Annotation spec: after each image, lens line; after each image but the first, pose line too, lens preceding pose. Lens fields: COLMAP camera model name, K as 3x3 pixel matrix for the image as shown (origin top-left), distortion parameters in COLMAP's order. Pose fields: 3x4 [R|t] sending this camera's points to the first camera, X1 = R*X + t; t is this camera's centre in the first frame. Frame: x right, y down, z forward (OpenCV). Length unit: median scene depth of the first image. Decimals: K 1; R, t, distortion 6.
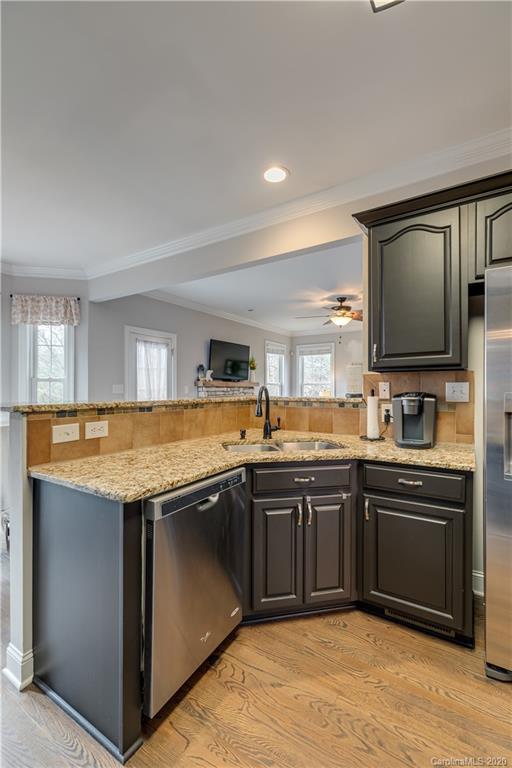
lens RADIAL K [[345.8, 0, 253.8], [0, 345.8, 387.5], [0, 0, 1]] dist [0.001359, -0.000015]
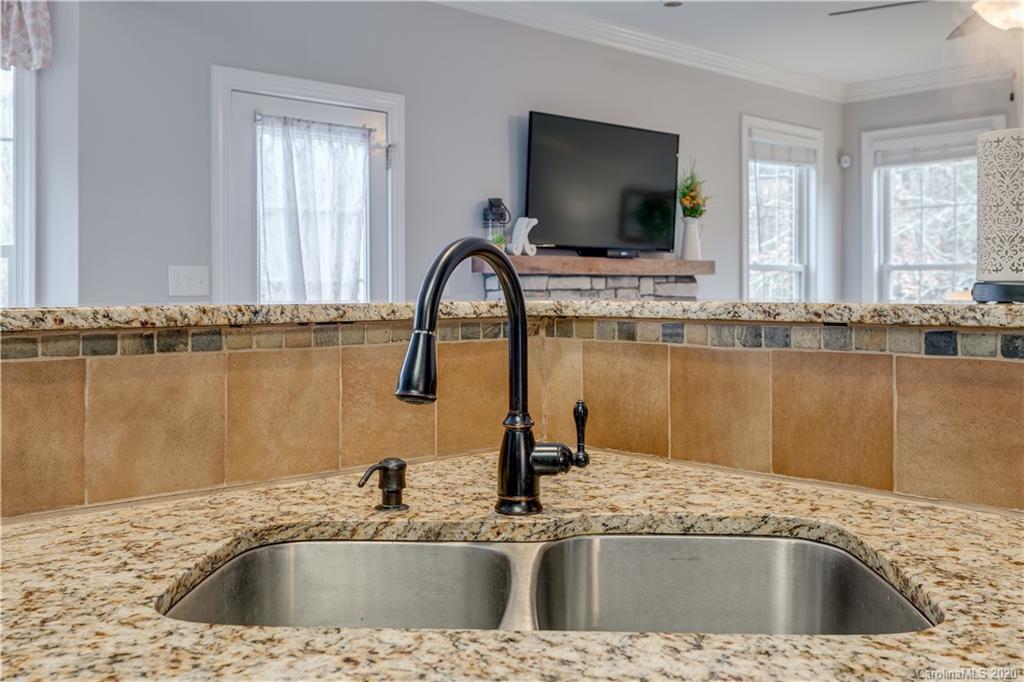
lens RADIAL K [[1006.6, 0, 511.5], [0, 1006.6, 296.8], [0, 0, 1]] dist [0.003708, 0.000000]
pose [[0.969334, -0.001548, -0.245744, 0.098454], [0.003887, 0.999952, 0.009034, 0.012410], [0.245718, -0.009713, 0.969293, 0.253501]]
